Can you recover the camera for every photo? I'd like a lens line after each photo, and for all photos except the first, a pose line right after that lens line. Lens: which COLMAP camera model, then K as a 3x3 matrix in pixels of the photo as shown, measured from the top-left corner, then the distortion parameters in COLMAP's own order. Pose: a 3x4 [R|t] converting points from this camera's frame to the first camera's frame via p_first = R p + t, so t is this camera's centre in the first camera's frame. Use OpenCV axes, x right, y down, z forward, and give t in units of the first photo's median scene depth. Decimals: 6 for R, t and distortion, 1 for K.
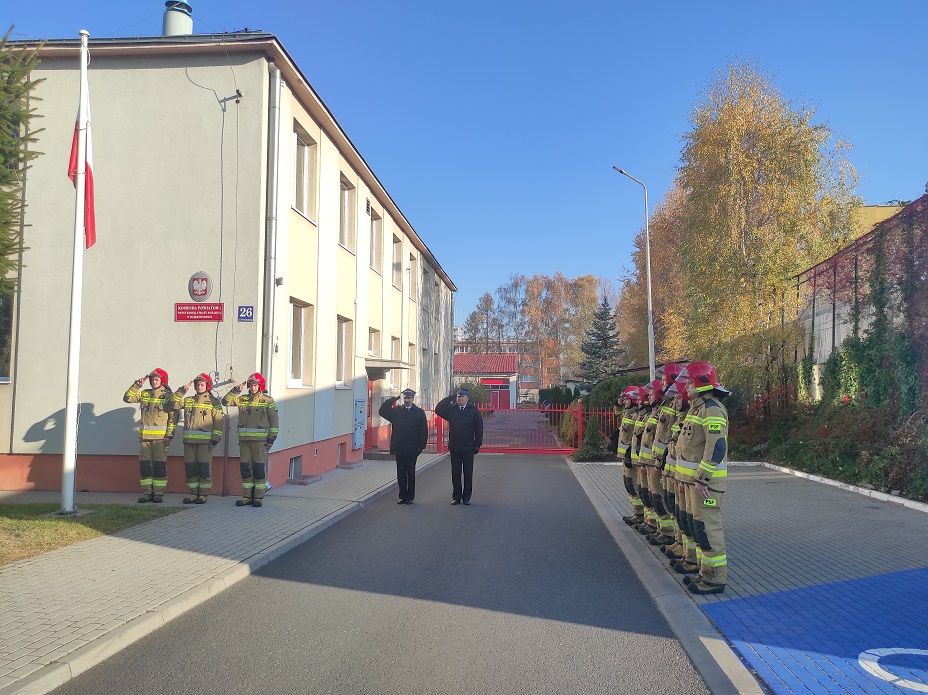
lens RADIAL K [[645.4, 0, 465.1], [0, 645.4, 348.2], [0, 0, 1]] dist [0.000712, -0.003234]
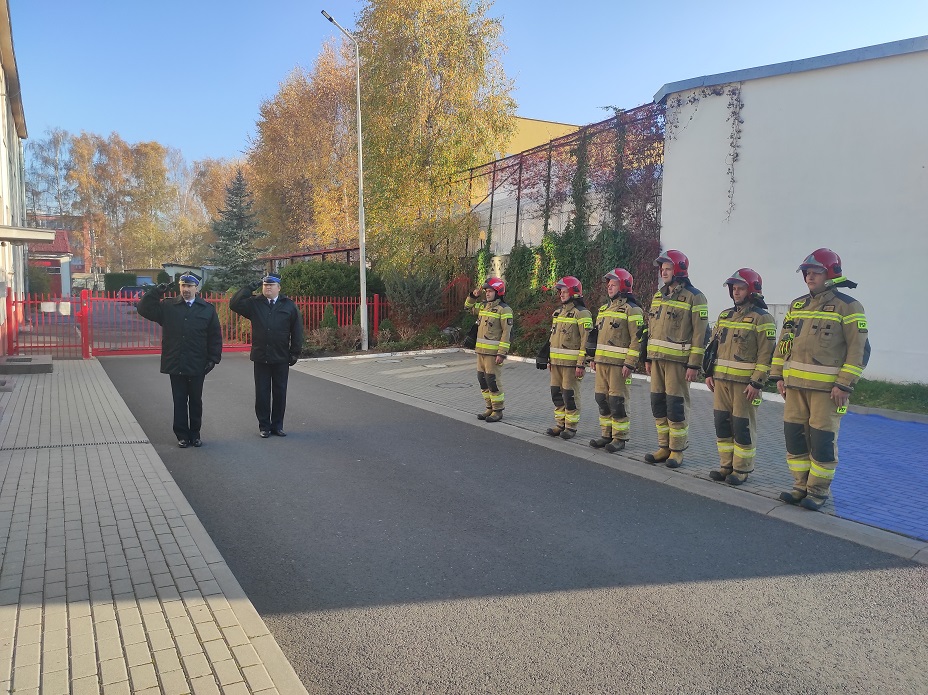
lens RADIAL K [[645.4, 0, 465.1], [0, 645.4, 348.2], [0, 0, 1]] dist [0.000712, -0.003234]
pose [[0.781021, -0.057837, 0.621821, -0.154686], [-0.051628, 0.986314, 0.156585, 0.010035], [-0.622367, -0.154400, 0.767346, 0.161029]]
